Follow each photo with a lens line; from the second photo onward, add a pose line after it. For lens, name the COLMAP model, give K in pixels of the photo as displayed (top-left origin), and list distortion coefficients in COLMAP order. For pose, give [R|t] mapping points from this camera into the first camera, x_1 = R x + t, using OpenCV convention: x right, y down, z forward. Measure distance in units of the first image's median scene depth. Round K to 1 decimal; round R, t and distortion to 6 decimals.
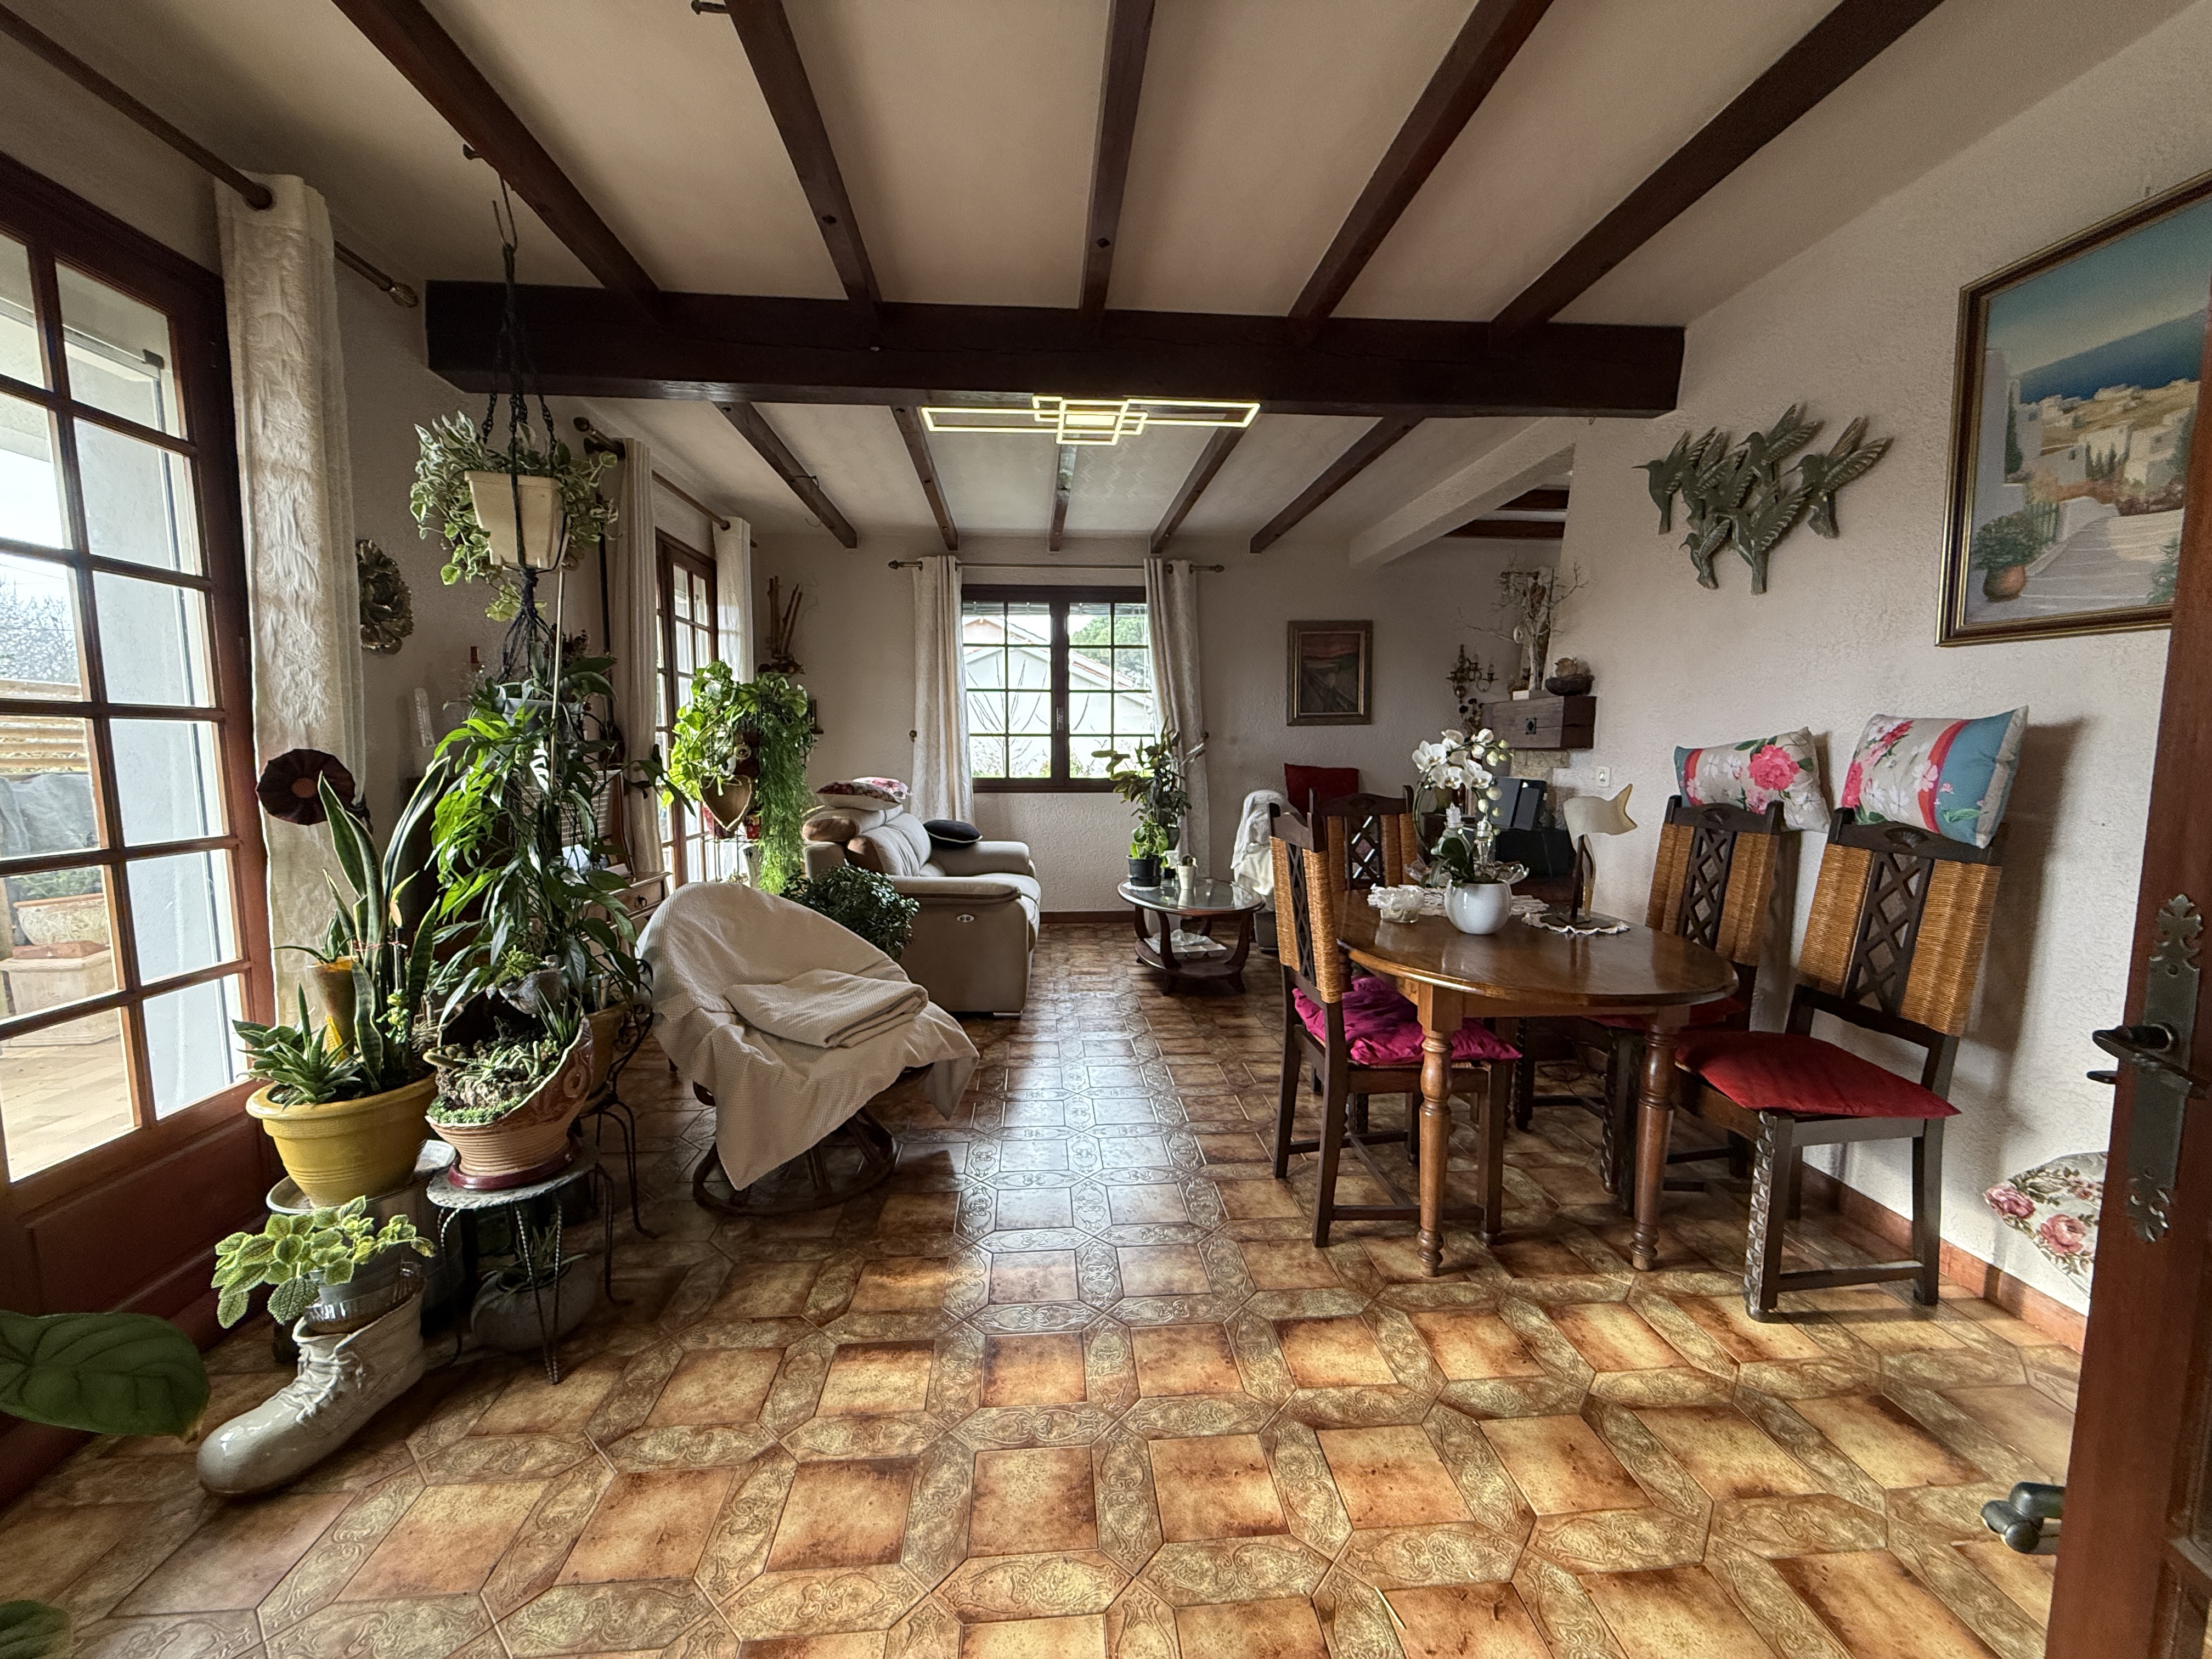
lens RADIAL K [[882.5, 0, 1101.7], [0, 882.5, 828.0], [0, 0, 1]] dist [0.001742, 0.000402]
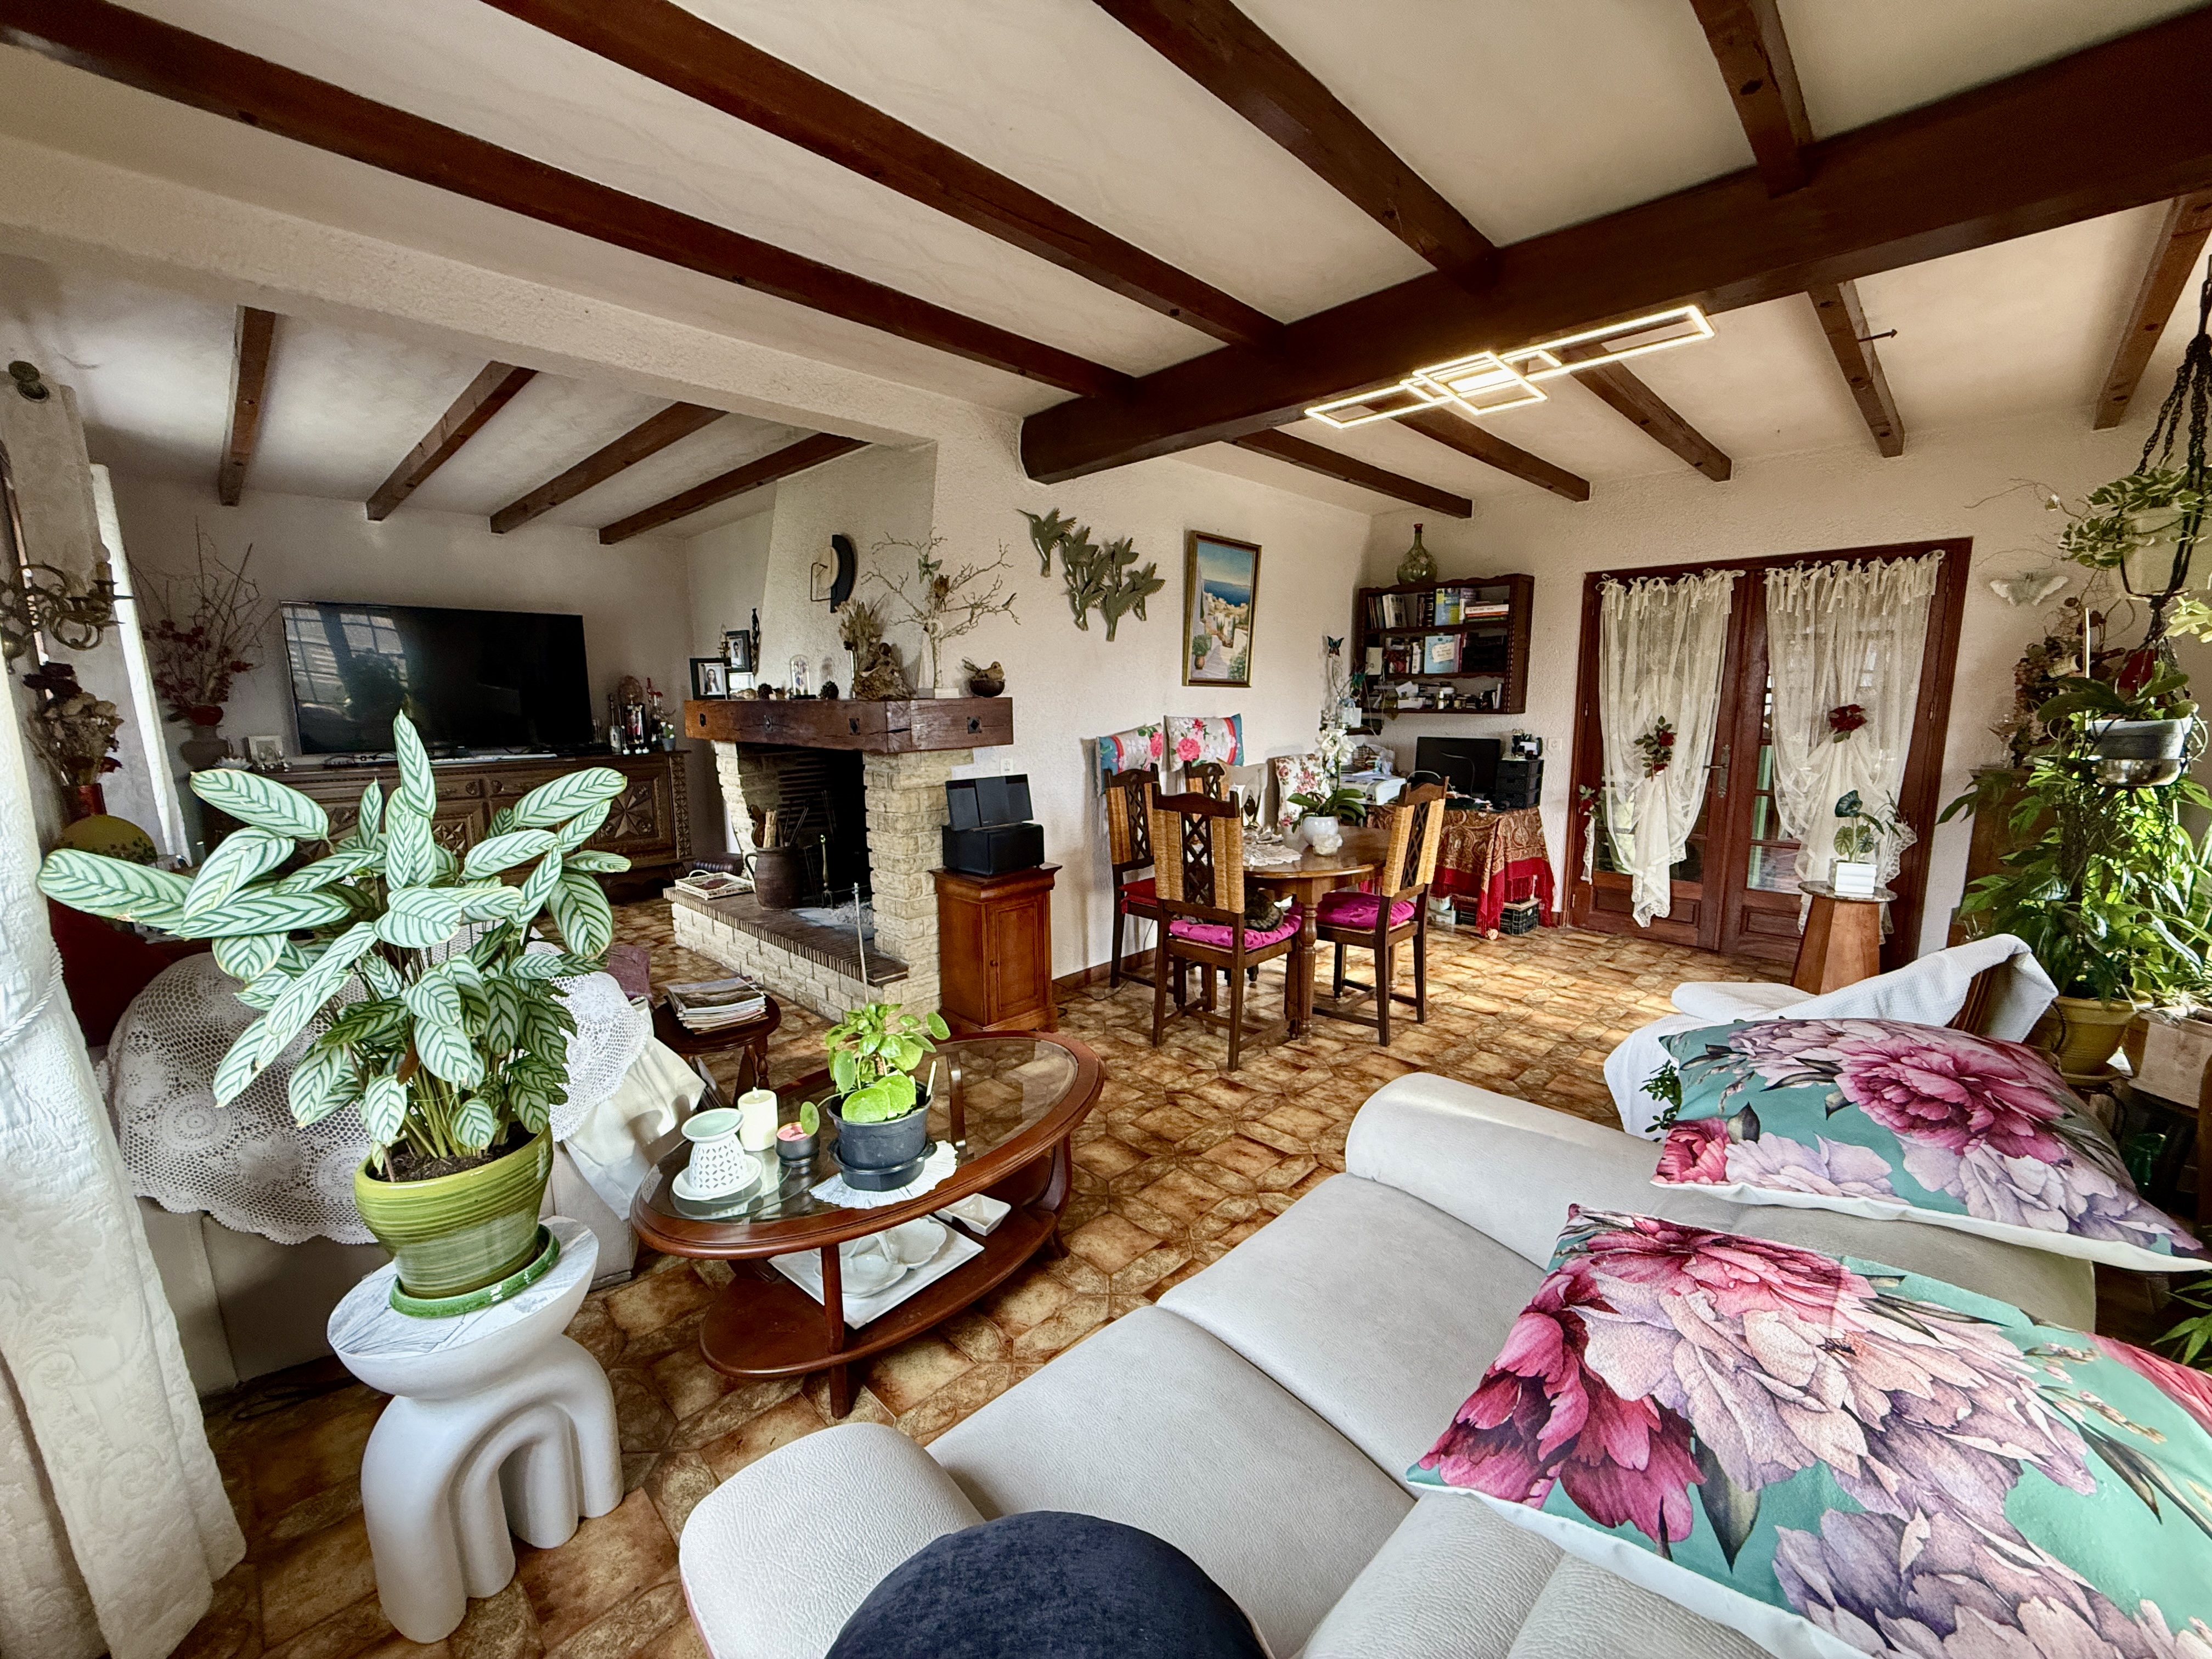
lens RADIAL K [[882.5, 0, 1109.5], [0, 882.5, 834.7], [0, 0, 1]] dist [0.001742, 0.000402]
pose [[-0.660355, -0.109124, 0.742982, -0.563140], [0.082951, 0.972731, 0.216593, -0.299217], [-0.746358, 0.204660, -0.633297, 2.335277]]
